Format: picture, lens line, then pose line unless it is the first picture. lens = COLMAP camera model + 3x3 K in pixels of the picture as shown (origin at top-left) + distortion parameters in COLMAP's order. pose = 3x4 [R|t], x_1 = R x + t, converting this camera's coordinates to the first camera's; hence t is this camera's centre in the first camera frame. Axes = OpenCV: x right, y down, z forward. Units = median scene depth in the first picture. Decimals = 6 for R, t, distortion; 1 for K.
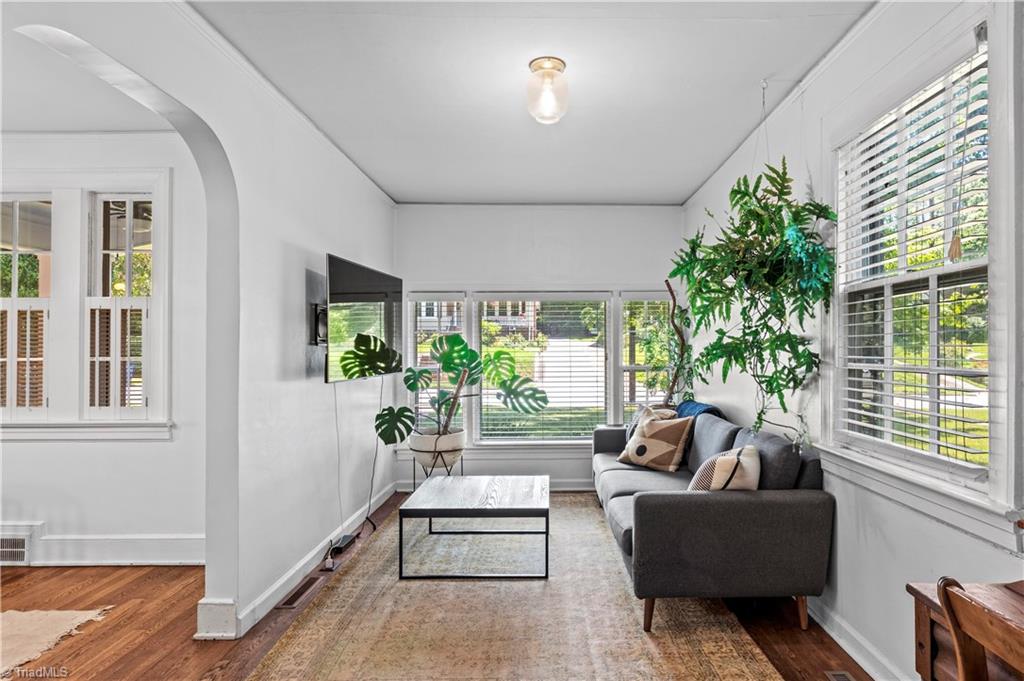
lens RADIAL K [[563.2, 0, 552.4], [0, 563.2, 343.6], [0, 0, 1]] dist [0.003098, 0.001368]
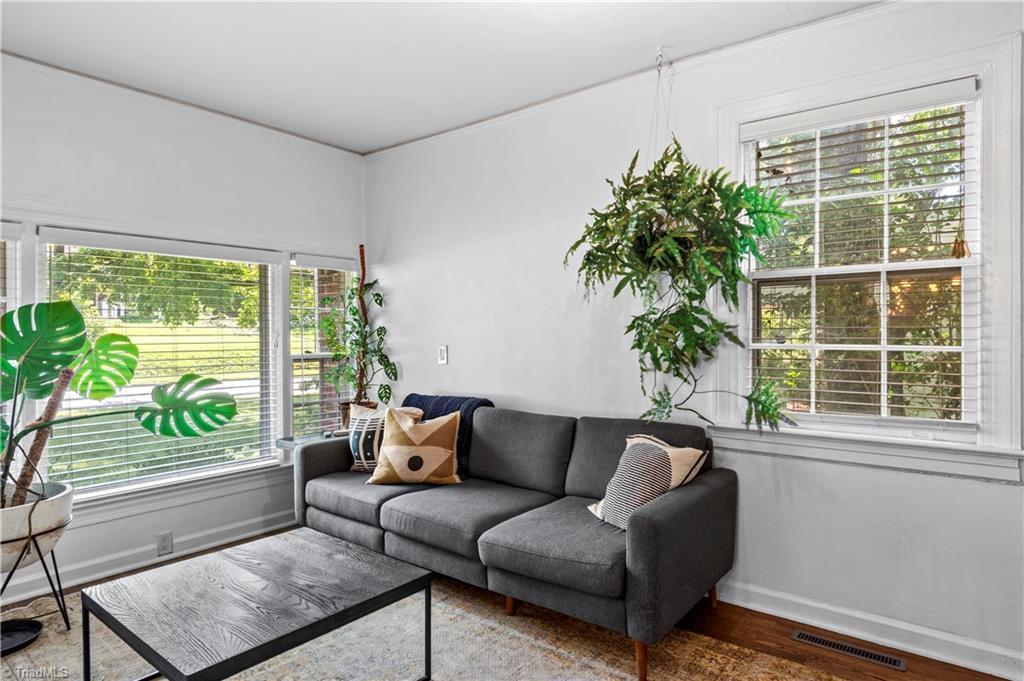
lens RADIAL K [[585.5, 0, 511.1], [0, 585.5, 334.2], [0, 0, 1]] dist [0.000911, -0.000942]
pose [[0.633213, 0.002634, 0.773973, -0.331325], [-0.008274, 0.999960, 0.003366, 0.008701], [-0.773933, -0.008535, 0.633210, 0.346184]]
